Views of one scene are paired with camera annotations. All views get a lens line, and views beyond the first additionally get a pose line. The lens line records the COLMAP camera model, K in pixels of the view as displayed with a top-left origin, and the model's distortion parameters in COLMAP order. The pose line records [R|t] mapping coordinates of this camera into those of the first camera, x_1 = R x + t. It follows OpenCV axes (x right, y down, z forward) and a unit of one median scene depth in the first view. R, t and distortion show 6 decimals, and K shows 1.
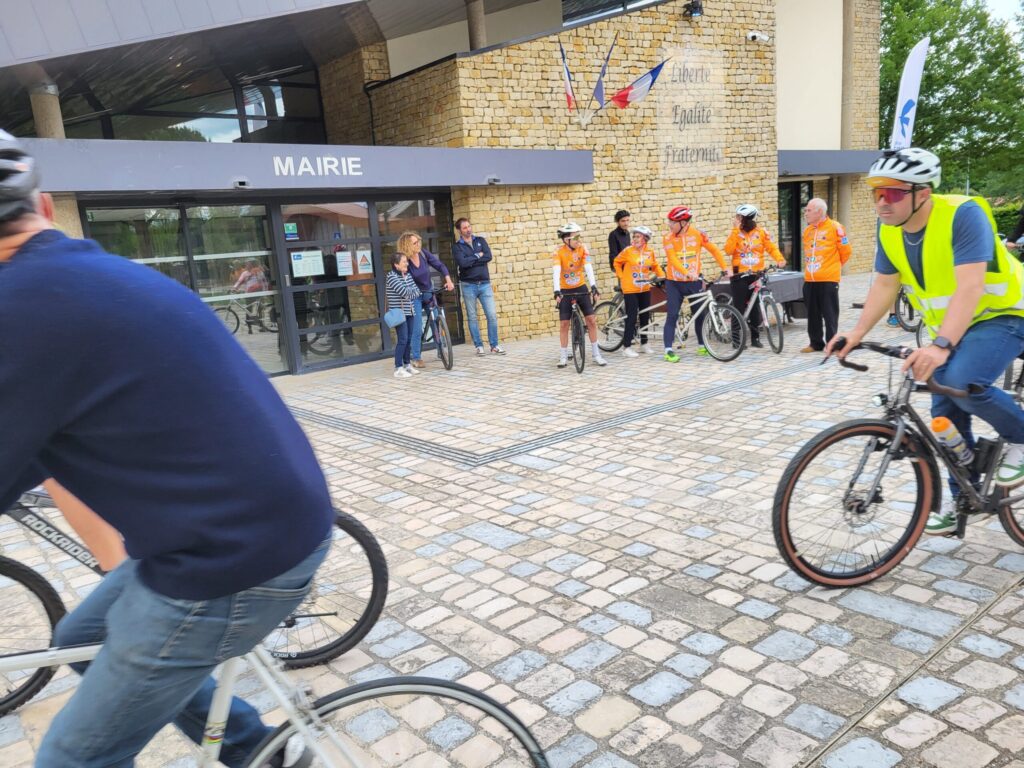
lens RADIAL K [[756.0, 0, 499.9], [0, 756.0, 391.2], [0, 0, 1]] dist [0.057967, -0.031592]
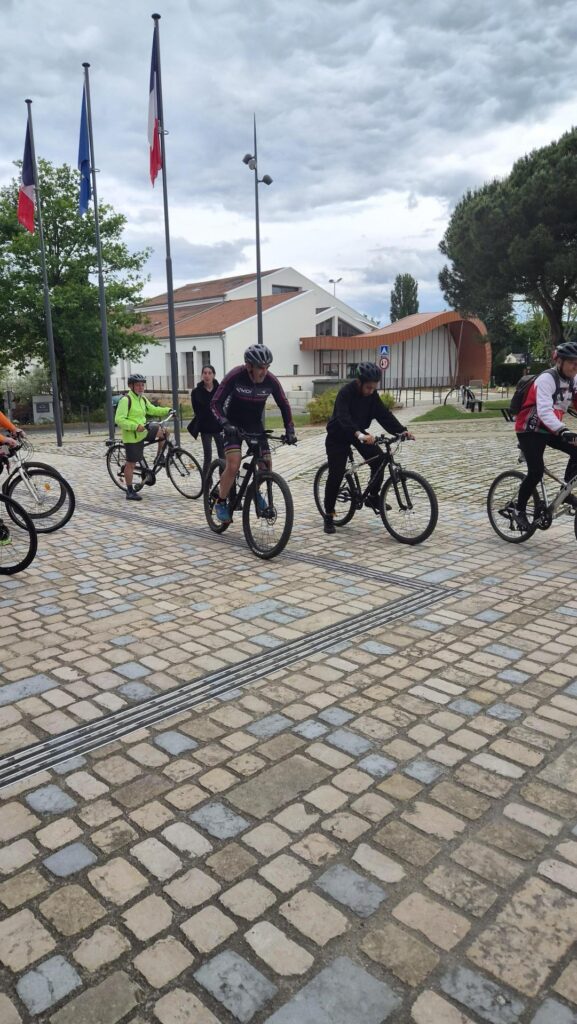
lens RADIAL K [[687.6, 0, 293.8], [0, 687.6, 505.3], [0, 0, 1]] dist [0.074462, -0.059705]
pose [[-0.086026, -0.105308, 0.990712, -0.406663], [0.211487, 0.969806, 0.121450, -0.075016], [-0.973588, 0.219970, -0.061158, 0.560244]]
